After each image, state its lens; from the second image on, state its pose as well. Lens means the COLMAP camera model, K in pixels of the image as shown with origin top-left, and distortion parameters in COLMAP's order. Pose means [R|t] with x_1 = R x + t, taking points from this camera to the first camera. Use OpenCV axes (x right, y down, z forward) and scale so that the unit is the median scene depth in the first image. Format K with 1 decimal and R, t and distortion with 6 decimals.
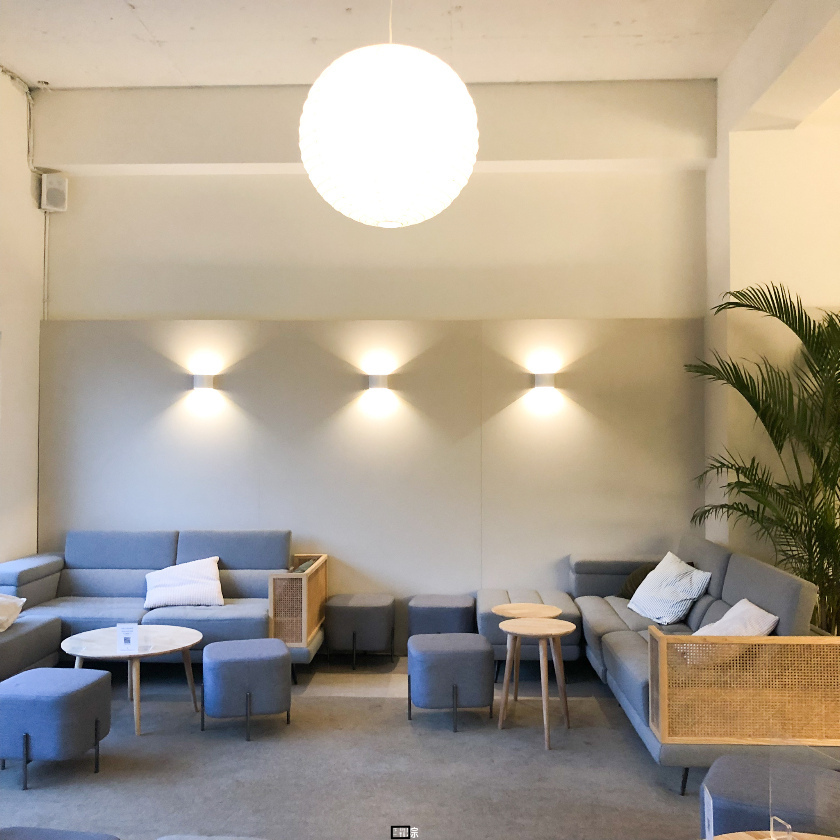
lens RADIAL K [[922.2, 0, 420.0], [0, 922.2, 420.0], [0, 0, 1]] dist [0.003273, 0.025000]
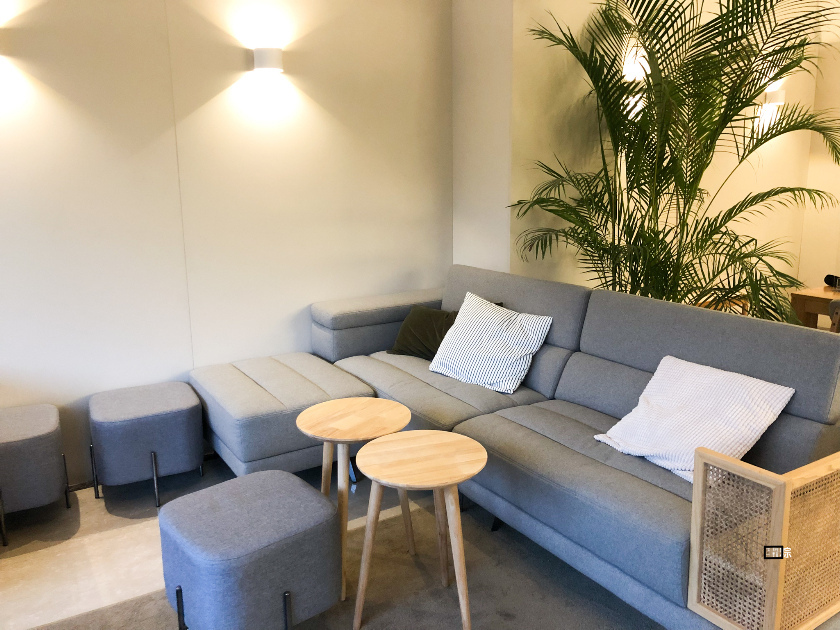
lens RADIAL K [[701.2, 0, 463.2], [0, 701.2, 302.0], [0, 0, 1]] dist [0.002213, -0.002883]
pose [[0.803890, -0.126575, 0.581154, -0.080748], [0.000189, 0.977148, 0.212559, 0.023960], [-0.594779, -0.170764, 0.785543, 0.524681]]
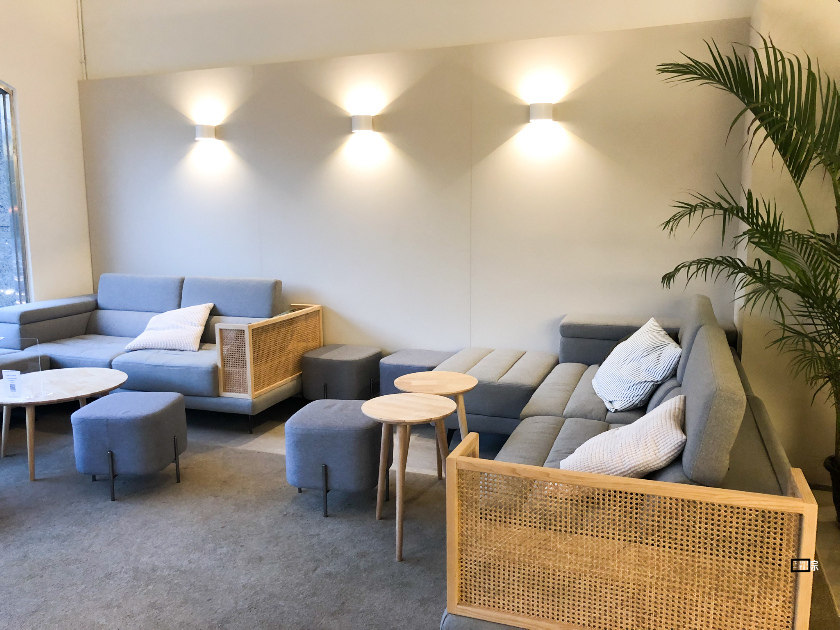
lens RADIAL K [[685.1, 0, 419.1], [0, 685.1, 310.3], [0, 0, 1]] dist [0.013086, -0.002252]
pose [[0.949167, 0.037462, -0.312535, 0.258796], [0.014177, 0.986798, 0.161336, 0.037682], [0.314453, -0.157565, 0.936105, 0.377839]]
